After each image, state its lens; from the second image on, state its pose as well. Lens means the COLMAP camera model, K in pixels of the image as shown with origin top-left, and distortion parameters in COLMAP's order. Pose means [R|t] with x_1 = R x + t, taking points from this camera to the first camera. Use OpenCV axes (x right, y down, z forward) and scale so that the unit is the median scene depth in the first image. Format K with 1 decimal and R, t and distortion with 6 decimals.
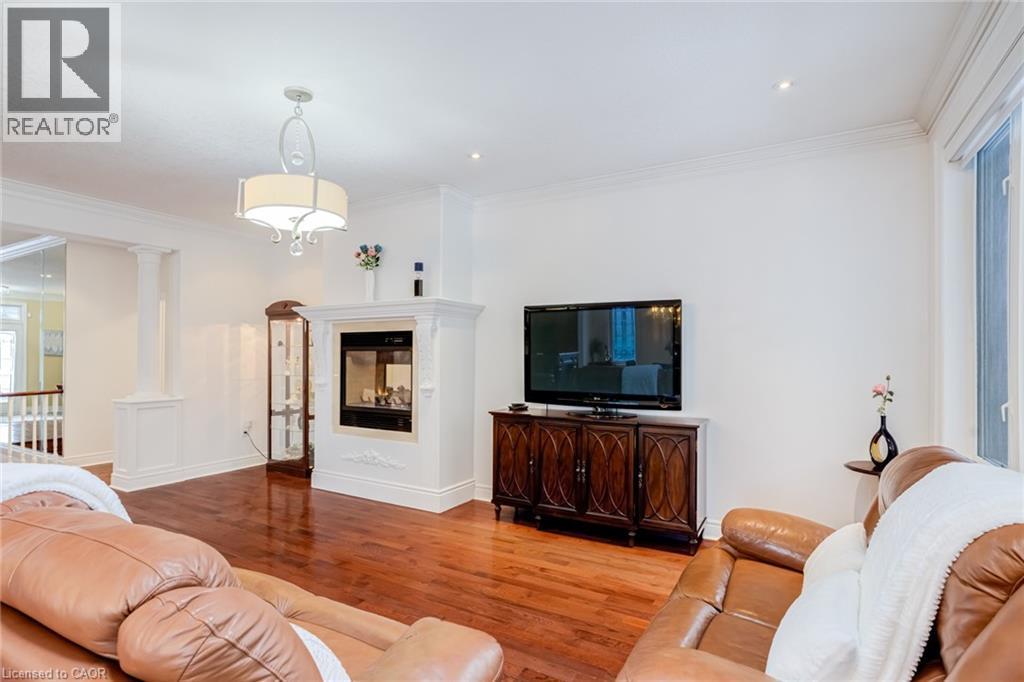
lens RADIAL K [[529.4, 0, 479.7], [0, 529.4, 344.5], [0, 0, 1]] dist [-0.000174, 0.000037]
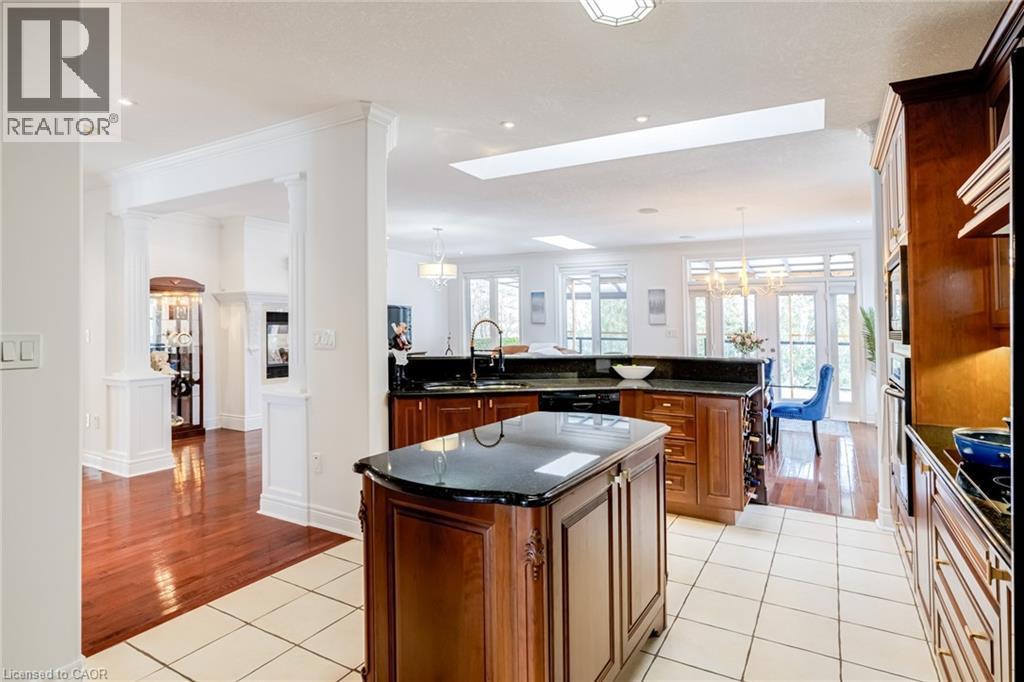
lens RADIAL K [[536.3, 0, 536.7], [0, 536.3, 315.1], [0, 0, 1]] dist [-0.002531, 0.000364]
pose [[-0.064854, 0.021067, 0.997672, -1.985580], [-0.011145, 0.999699, -0.021834, 0.009644], [-0.997833, -0.012535, -0.064600, 0.436237]]
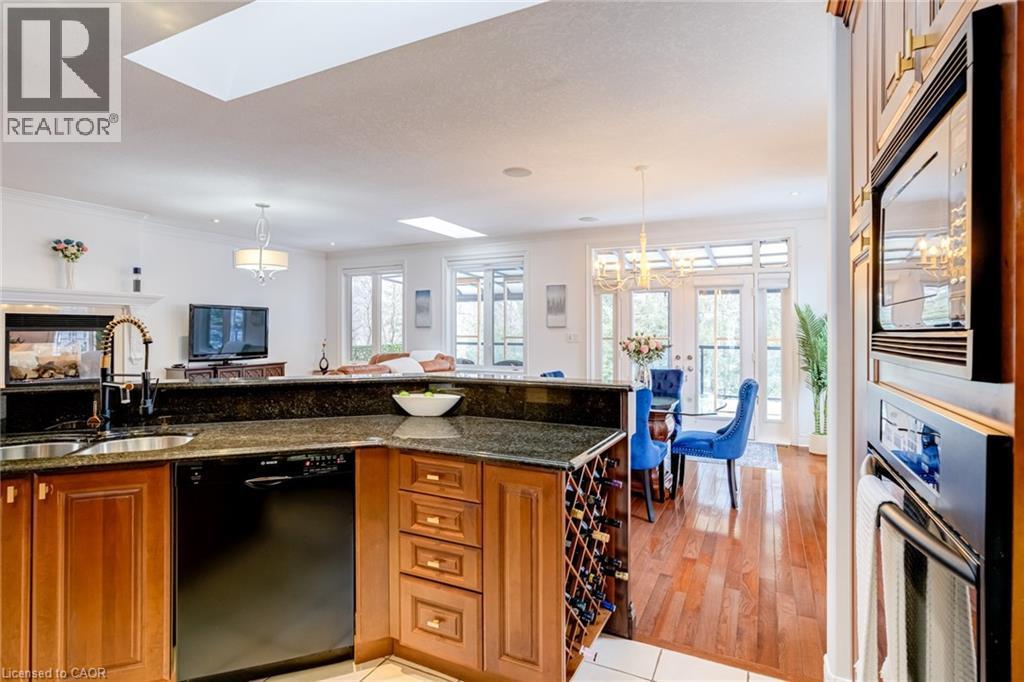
lens RADIAL K [[513.9, 0, 508.8], [0, 513.9, 348.3], [0, 0, 1]] dist [-0.000411, 0.000400]
pose [[-0.105787, -0.032352, 0.993862, -1.581402], [-0.004574, 0.999476, 0.032048, 0.010731], [-0.994378, -0.001155, -0.105879, 0.163285]]
